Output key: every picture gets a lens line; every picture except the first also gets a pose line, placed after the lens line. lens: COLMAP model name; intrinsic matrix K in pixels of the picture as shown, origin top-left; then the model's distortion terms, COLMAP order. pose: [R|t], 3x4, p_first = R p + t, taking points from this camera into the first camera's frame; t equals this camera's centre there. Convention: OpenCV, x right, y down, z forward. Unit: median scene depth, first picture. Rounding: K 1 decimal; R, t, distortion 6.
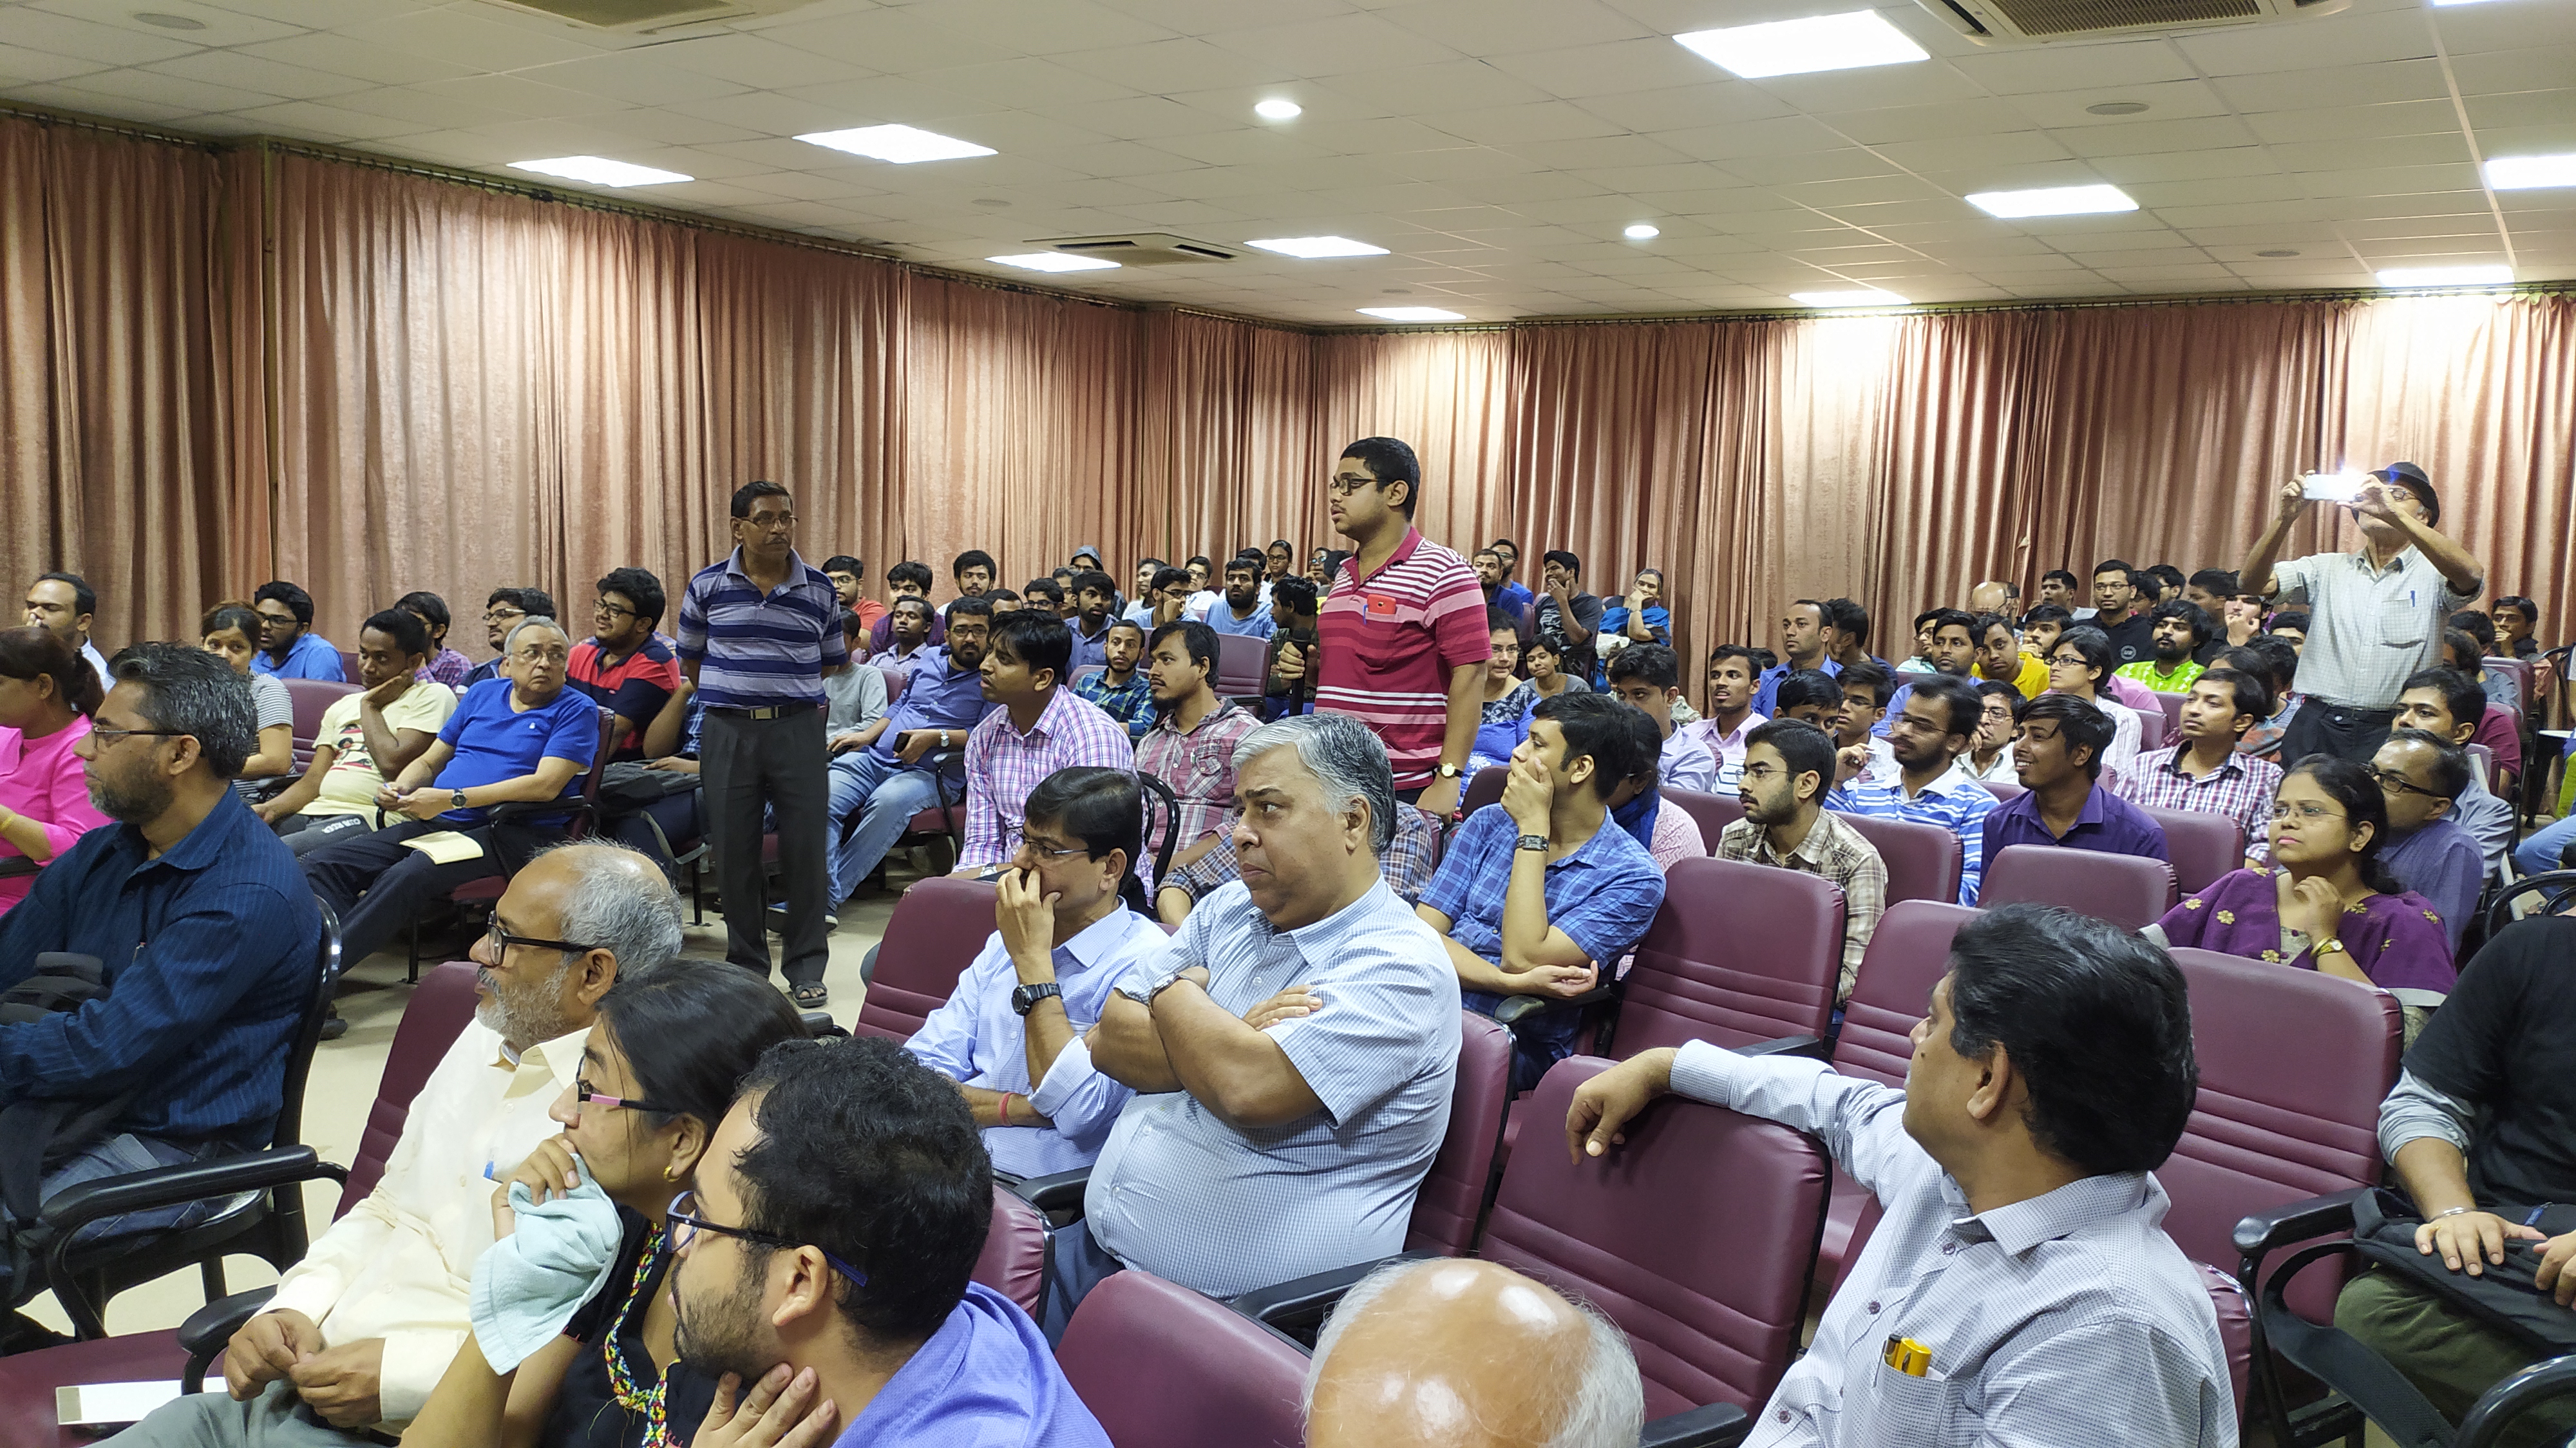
lens RADIAL K [[1908.8, 0, 1277.1], [0, 1908.8, 725.6], [0, 0, 1]] dist [0.075536, -0.089477]
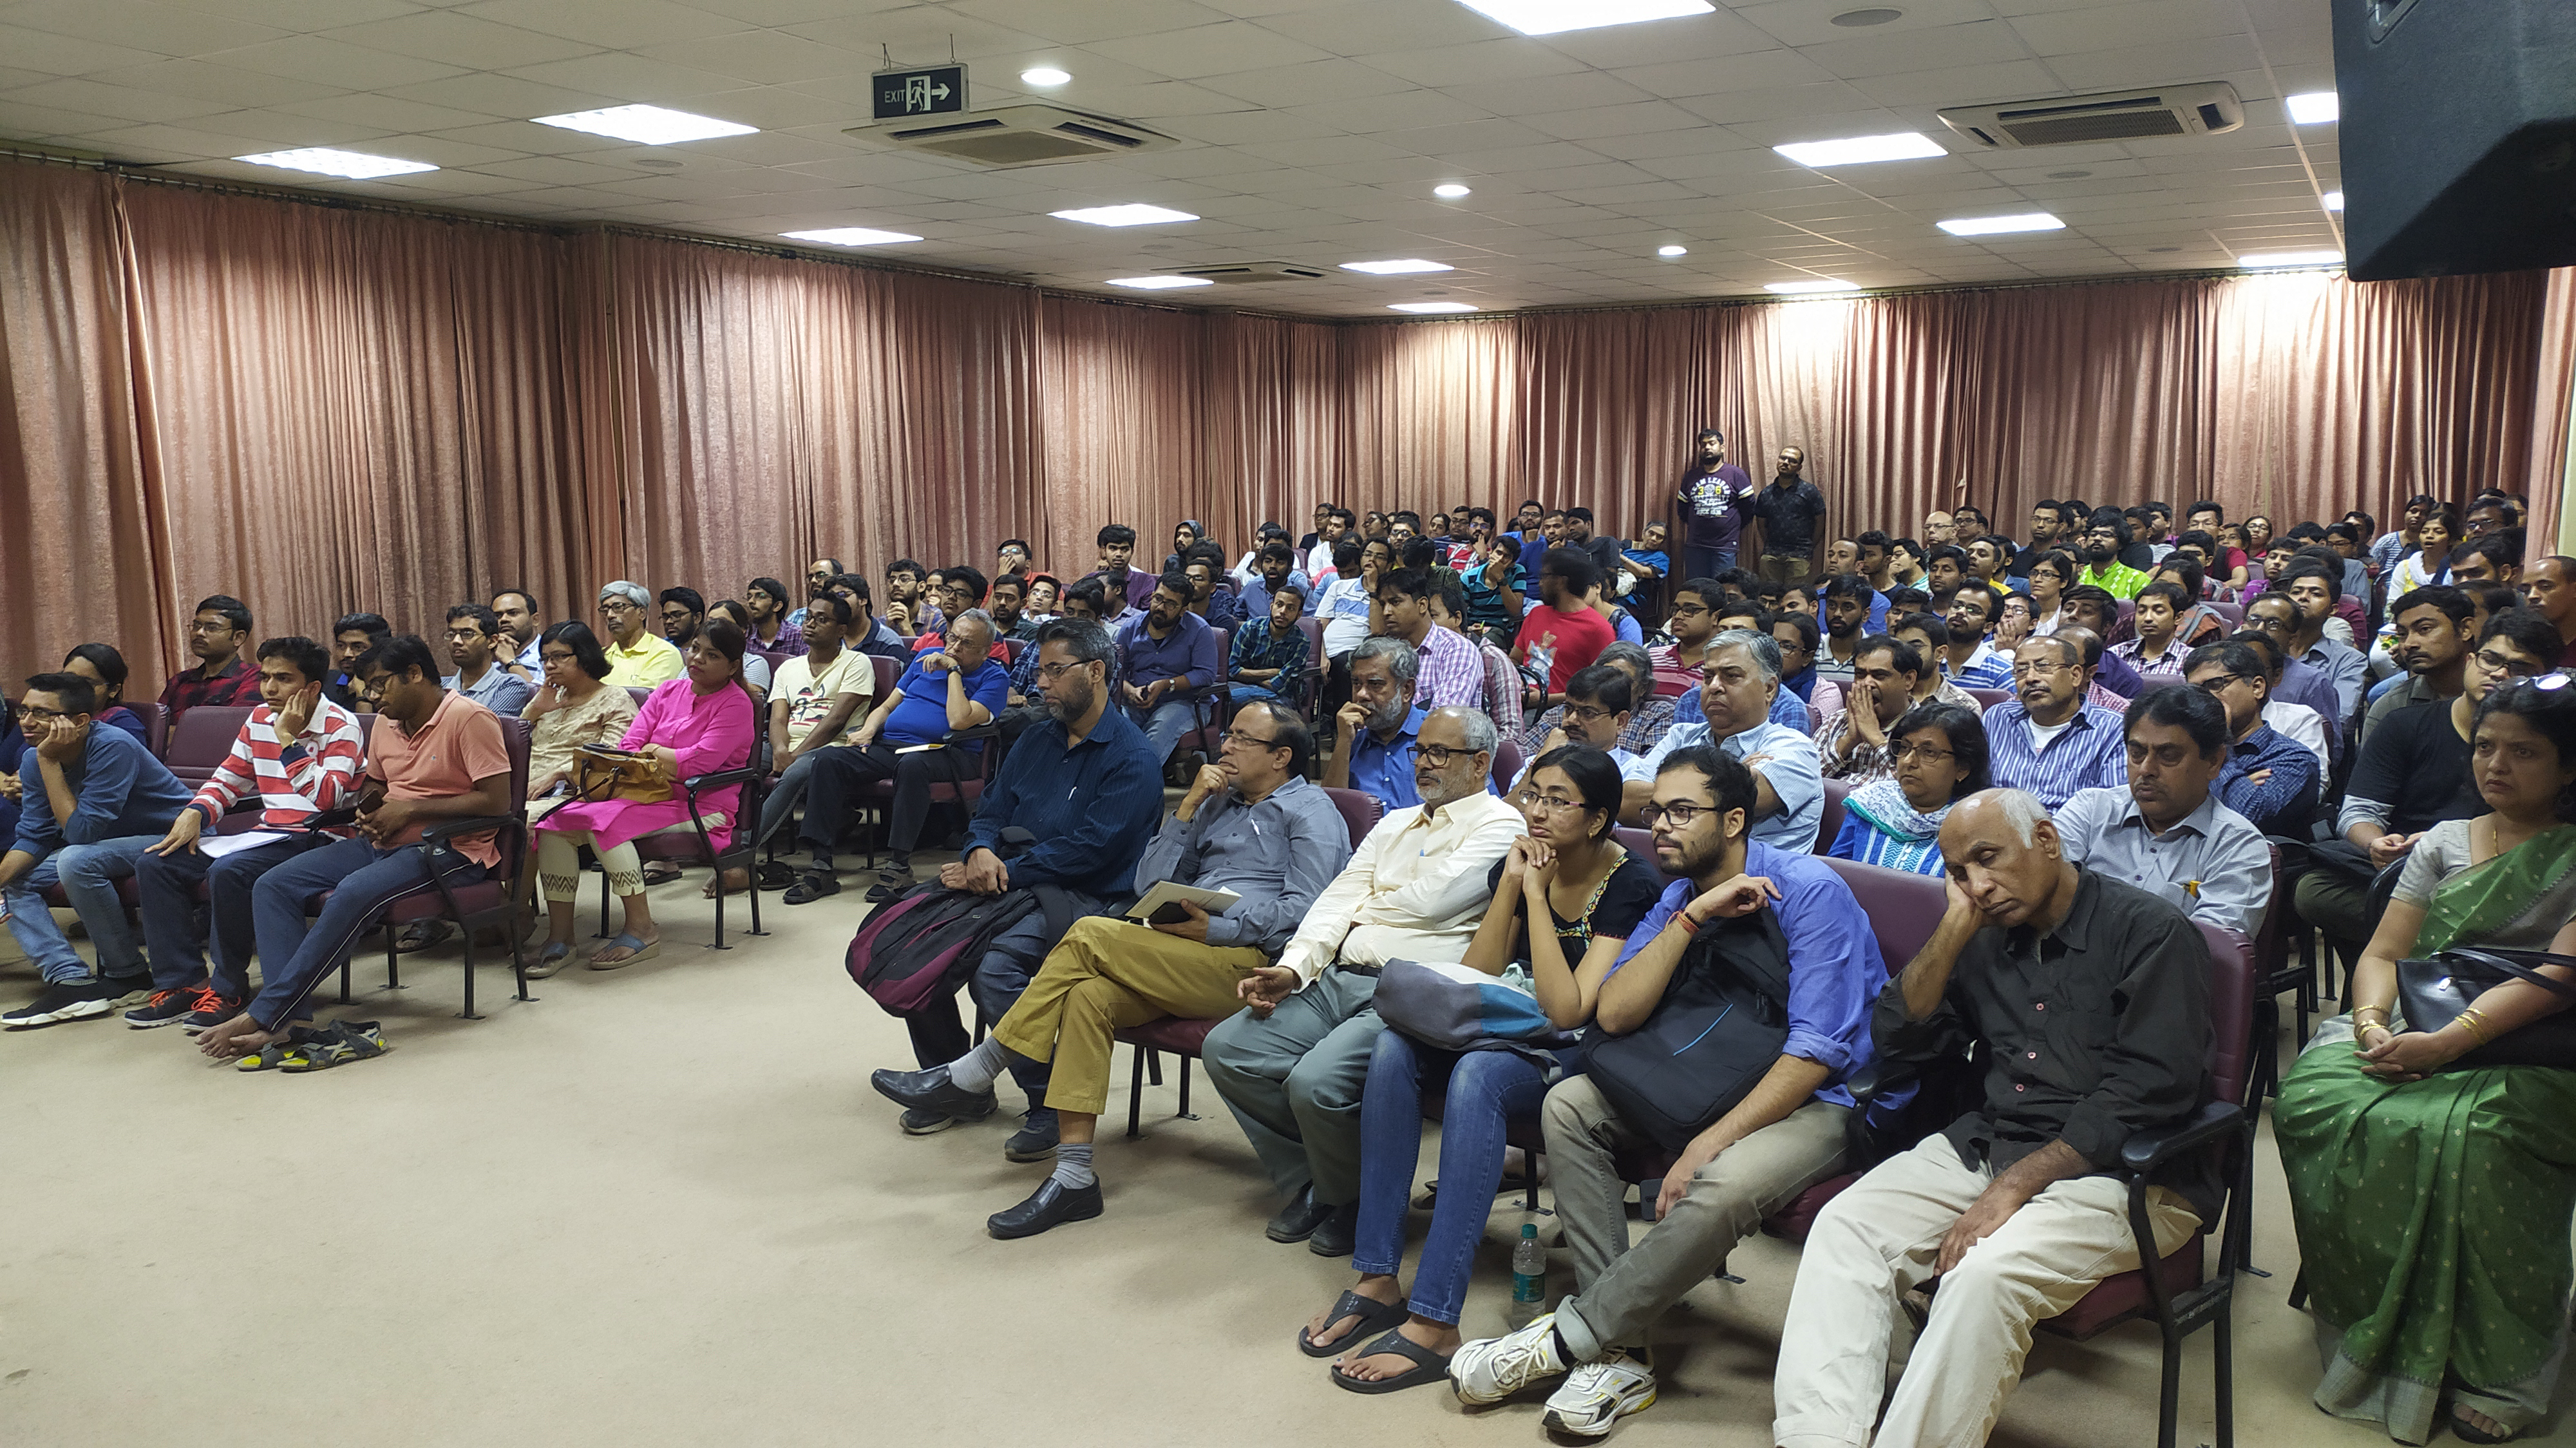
lens RADIAL K [[1908.8, 0, 1277.1], [0, 1908.8, 725.6], [0, 0, 1]] dist [0.075536, -0.089477]
pose [[0.996800, -0.048847, 0.063281, -0.132313], [0.047294, 0.998548, 0.025808, 0.005693], [-0.064450, -0.022733, 0.997662, -0.195219]]
